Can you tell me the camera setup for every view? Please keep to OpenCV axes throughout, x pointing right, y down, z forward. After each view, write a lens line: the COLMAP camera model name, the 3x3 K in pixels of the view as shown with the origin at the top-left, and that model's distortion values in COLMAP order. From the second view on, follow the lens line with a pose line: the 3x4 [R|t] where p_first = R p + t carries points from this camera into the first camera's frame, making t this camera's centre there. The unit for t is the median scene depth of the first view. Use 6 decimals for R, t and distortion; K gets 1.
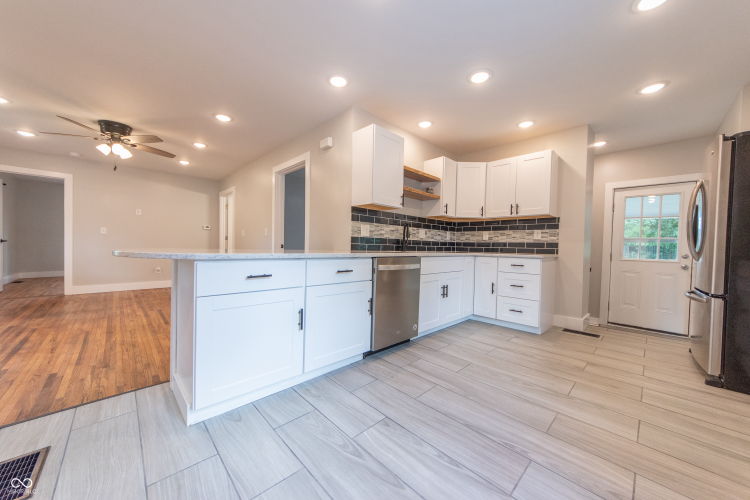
lens RADIAL K [[269.4, 0, 374.4], [0, 269.4, 250.6], [0, 0, 1]] dist [-0.005046, 0.003223]
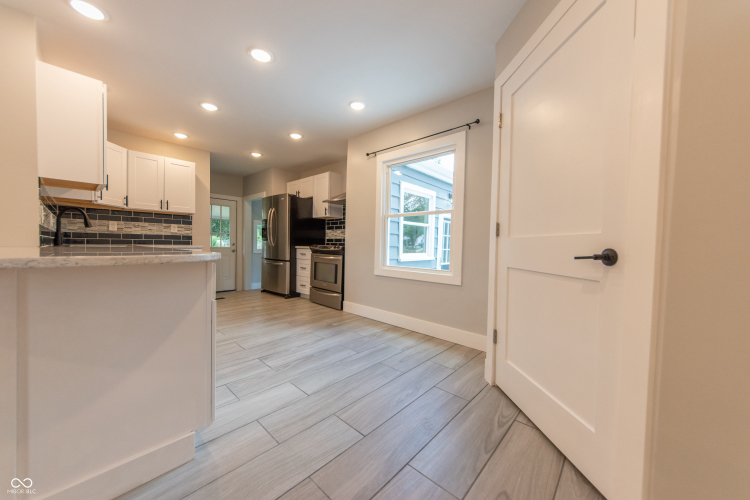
lens RADIAL K [[269.4, 0, 378.2], [0, 269.4, 252.2], [0, 0, 1]] dist [-0.005046, 0.003223]
pose [[-0.062127, -0.051639, 0.996731, -0.766935], [0.003111, 0.998646, 0.051932, -0.017386], [-0.998063, 0.006327, -0.061882, 0.234258]]
